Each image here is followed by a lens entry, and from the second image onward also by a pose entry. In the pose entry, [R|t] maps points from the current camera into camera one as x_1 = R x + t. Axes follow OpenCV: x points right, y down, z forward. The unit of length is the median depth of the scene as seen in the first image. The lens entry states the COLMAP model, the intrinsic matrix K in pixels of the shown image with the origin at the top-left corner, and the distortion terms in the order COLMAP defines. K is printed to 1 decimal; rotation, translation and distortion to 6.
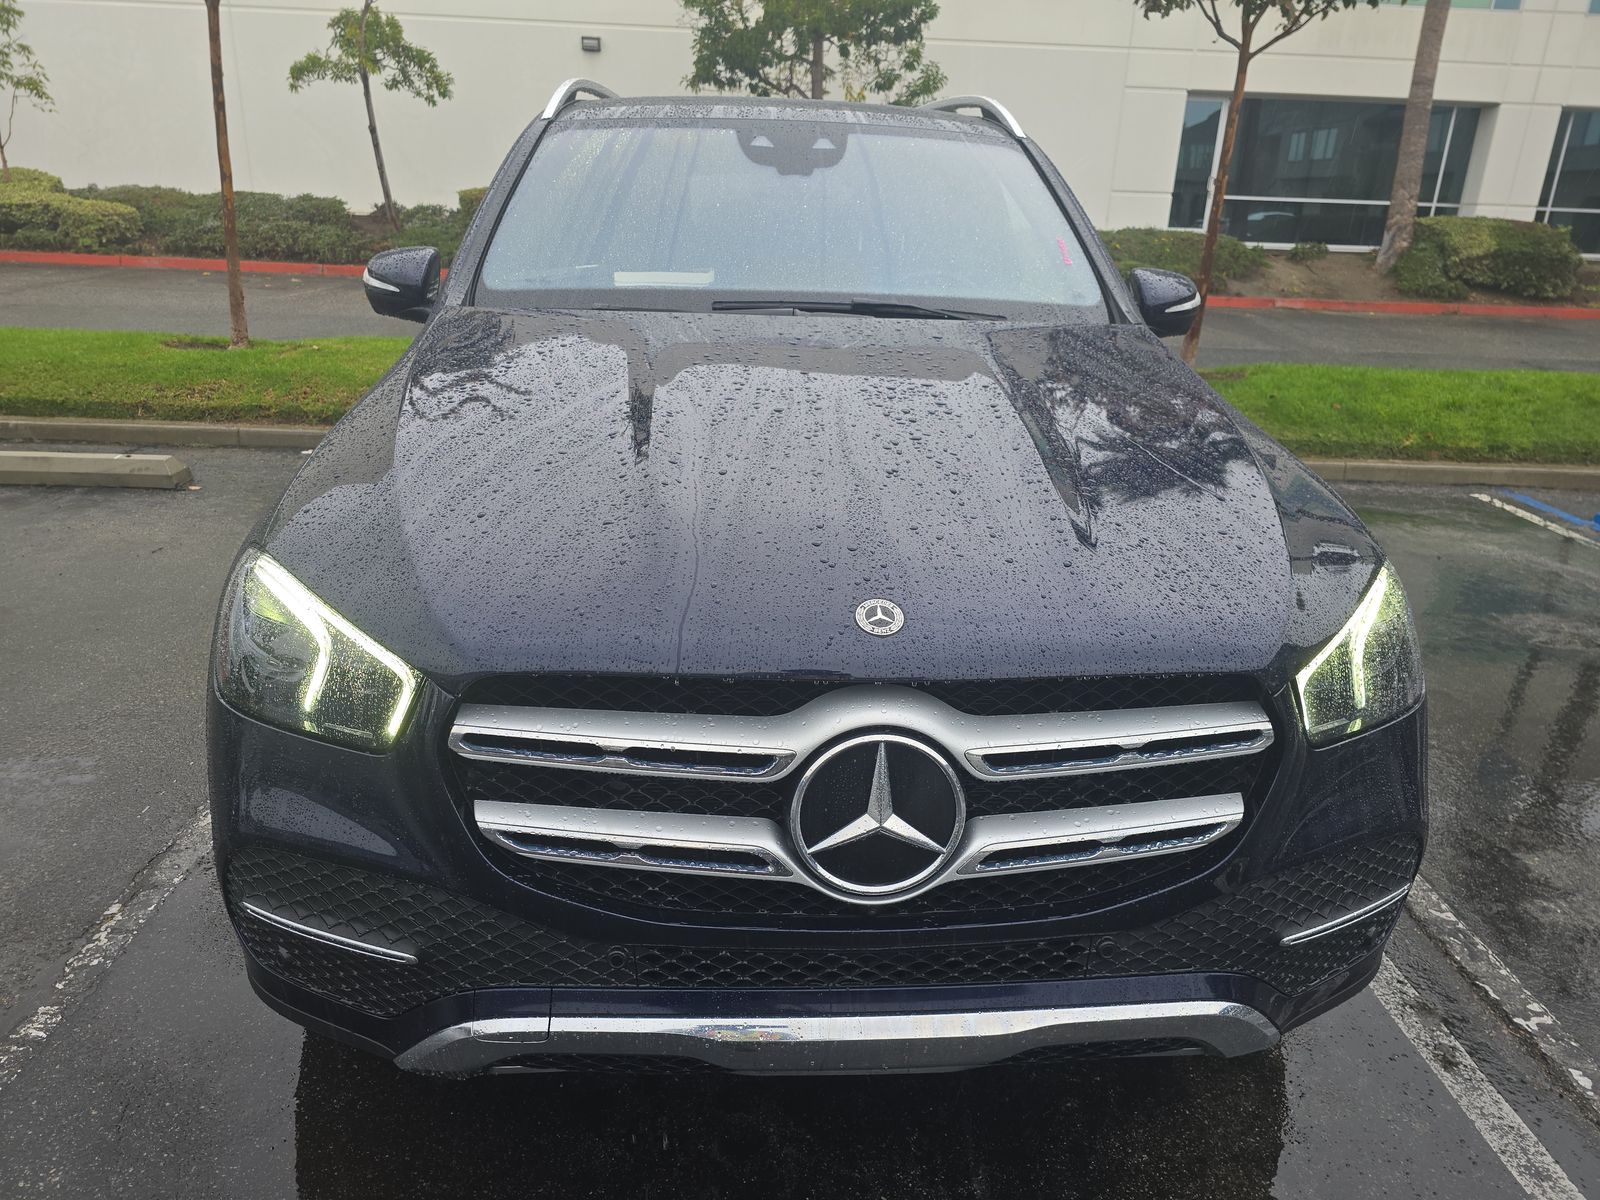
lens RADIAL K [[1101.1, 0, 800.0], [0, 1101.1, 600.0], [0, 0, 1]] dist [0.005014, -0.023460]
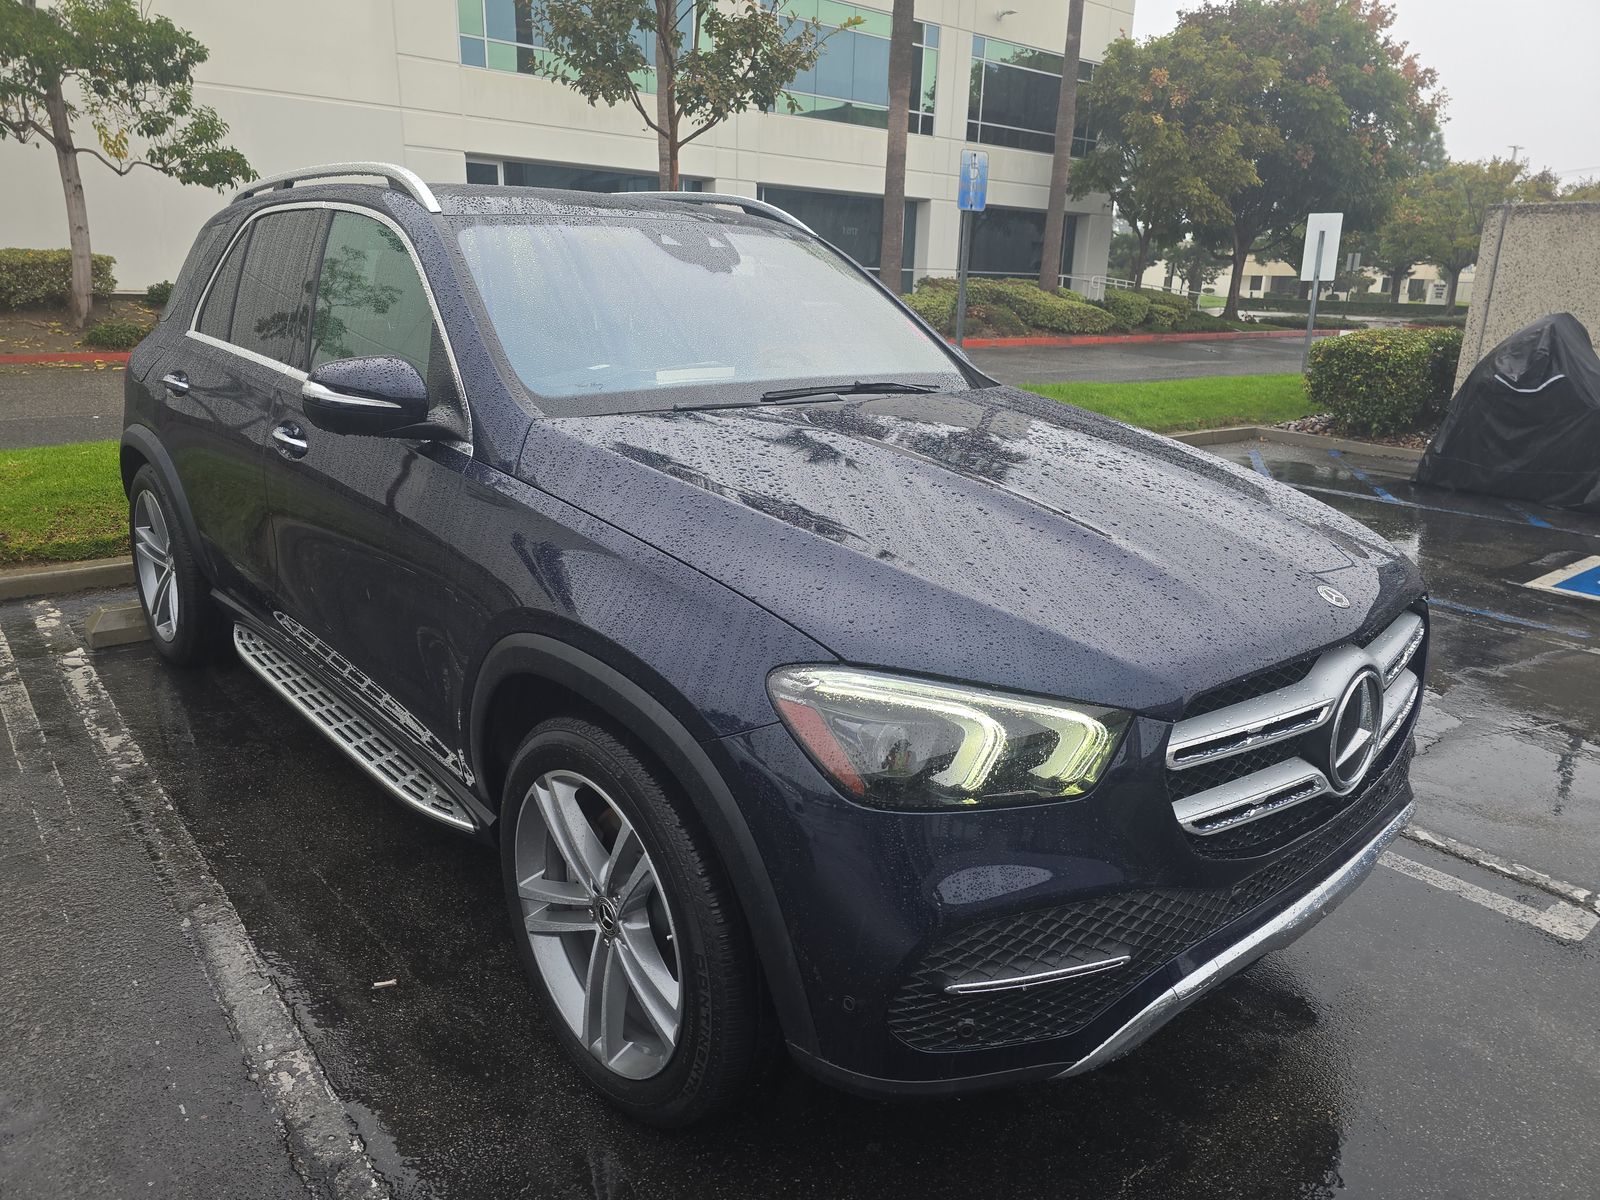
lens RADIAL K [[1098.5, 0, 800.0], [0, 1098.5, 600.0], [0, 0, 1]] dist [0.010215, 0.002313]
pose [[0.787938, -0.183961, 0.587632, -0.364415], [0.207688, 0.977805, 0.027624, -0.046135], [-0.579671, 0.100278, 0.808657, 0.058627]]
